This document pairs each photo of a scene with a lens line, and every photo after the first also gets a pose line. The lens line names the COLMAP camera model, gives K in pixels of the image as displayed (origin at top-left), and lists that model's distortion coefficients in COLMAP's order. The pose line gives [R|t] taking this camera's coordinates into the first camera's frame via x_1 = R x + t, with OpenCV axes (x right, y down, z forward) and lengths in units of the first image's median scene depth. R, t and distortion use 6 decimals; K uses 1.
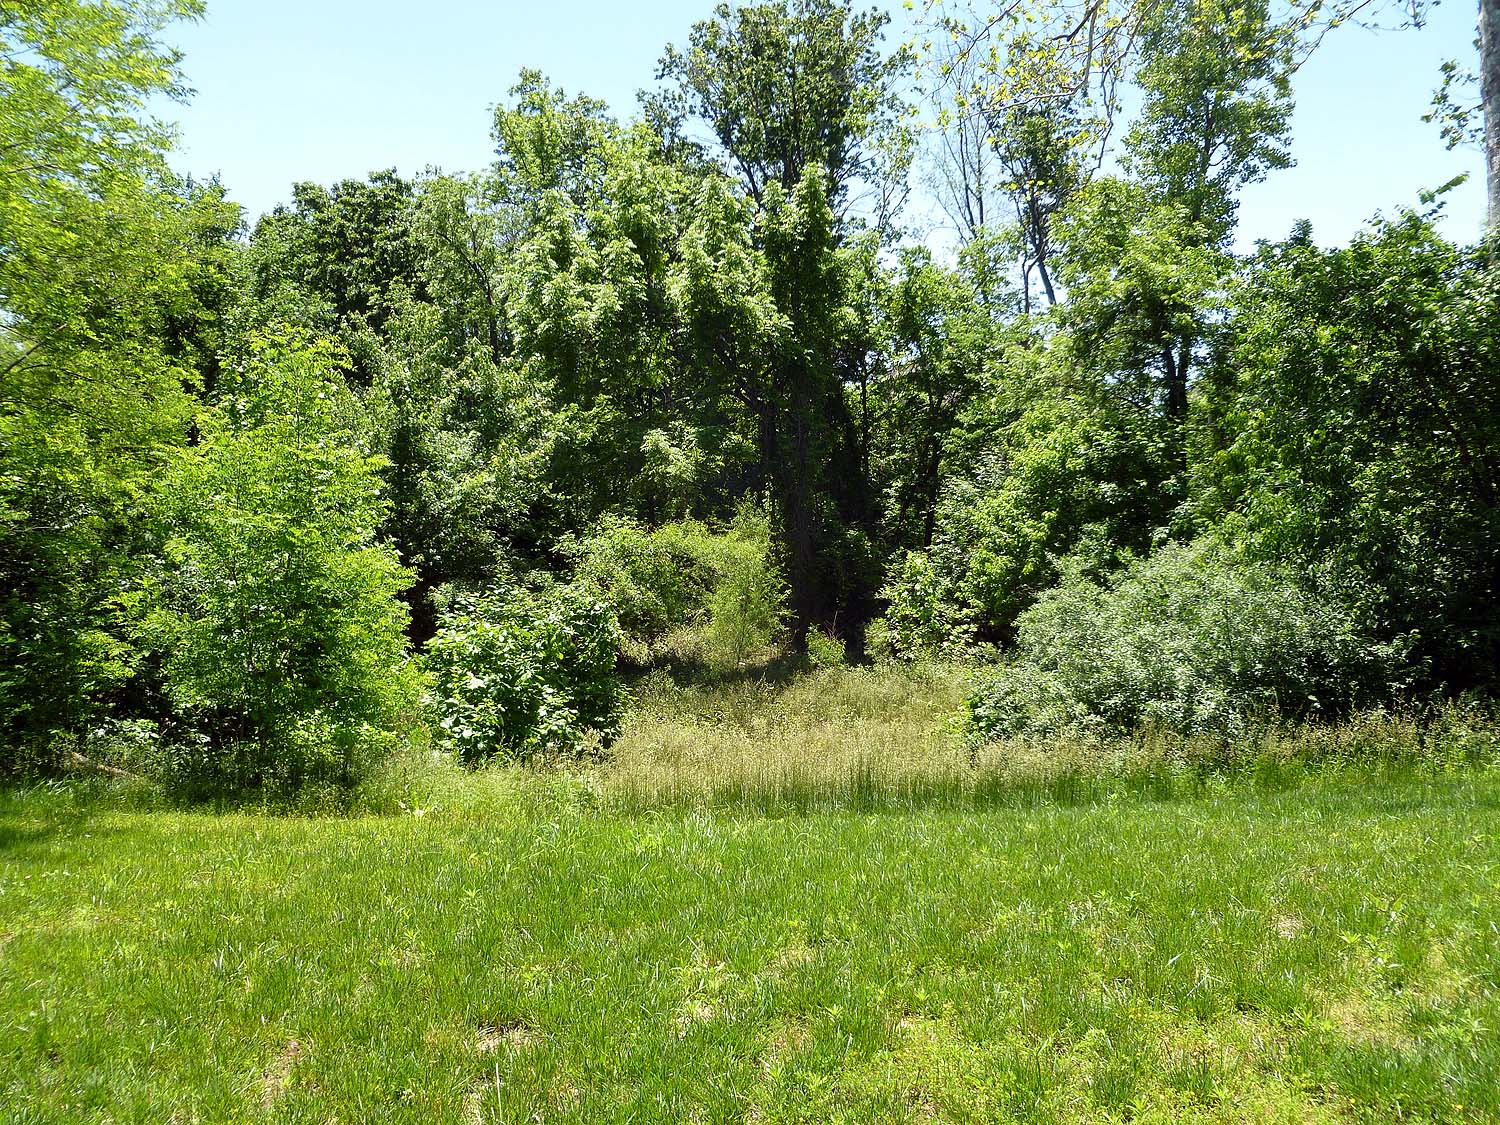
lens RADIAL K [[1240.4, 0, 761.4], [0, 1240.4, 563.1], [0, 0, 1]] dist [-0.067145, 0.003198]
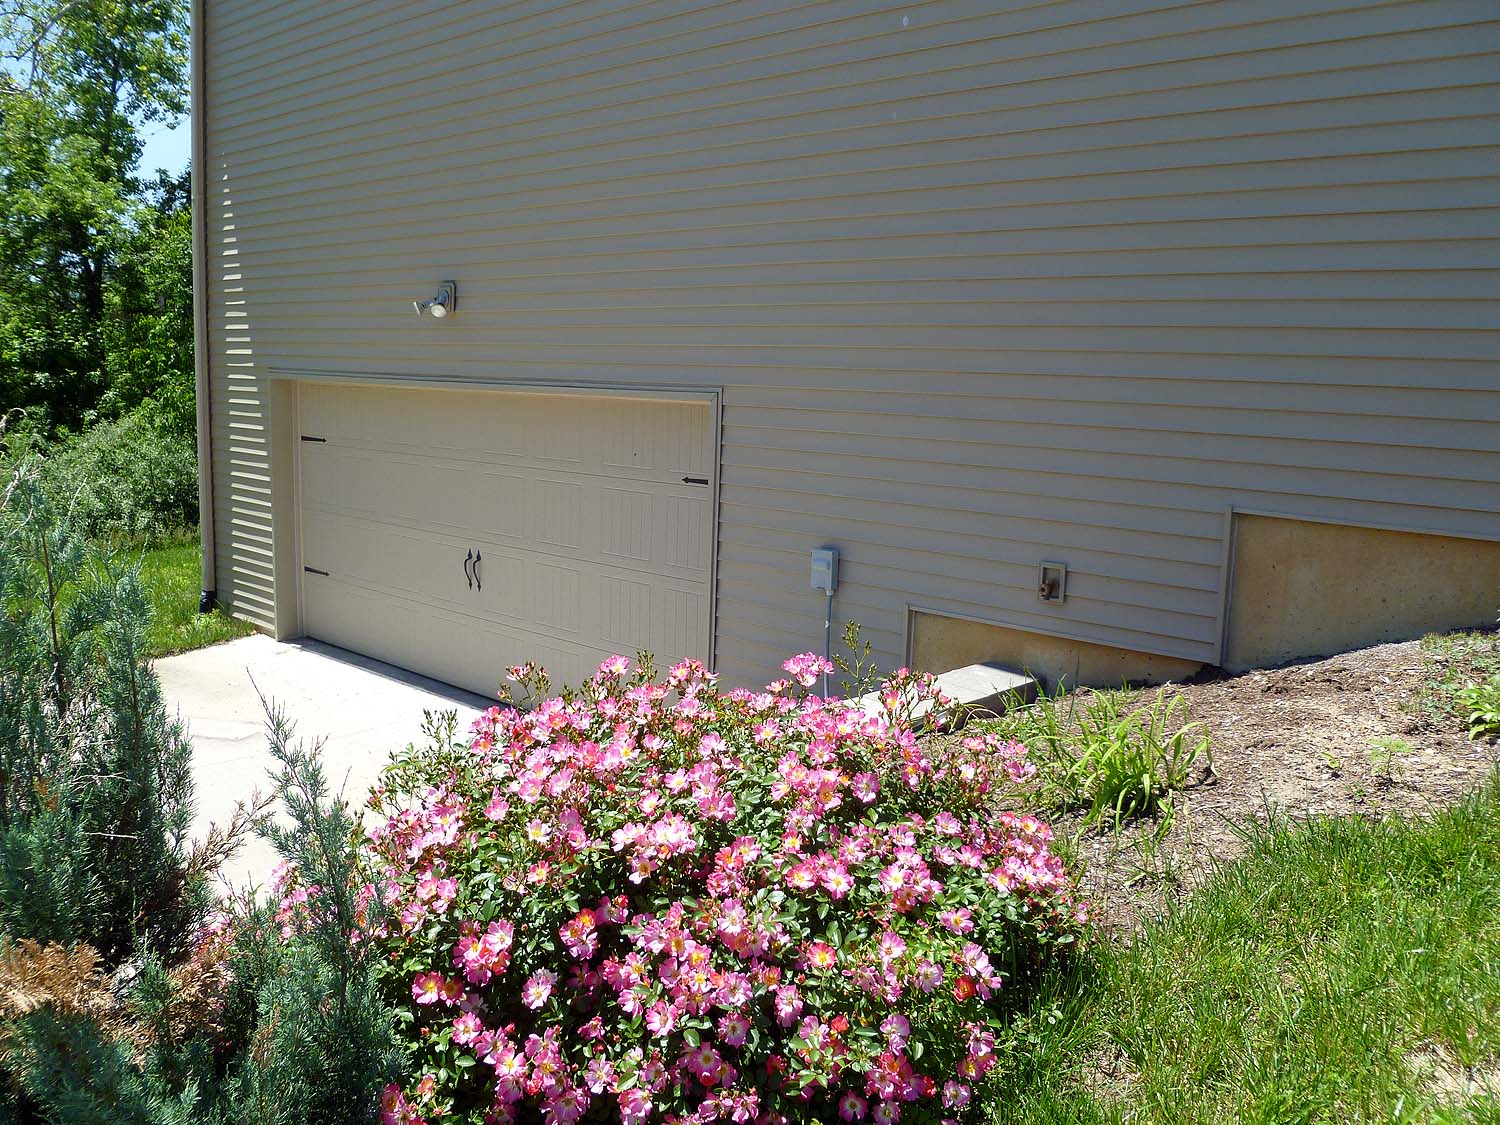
lens RADIAL K [[1240.4, 0, 764.4], [0, 1240.4, 560.3], [0, 0, 1]] dist [-0.067145, 0.003198]
pose [[0.670725, -0.085801, 0.736727, -0.132498], [0.009011, 0.994156, 0.107578, -0.002411], [-0.741651, -0.065517, 0.667578, -0.331516]]
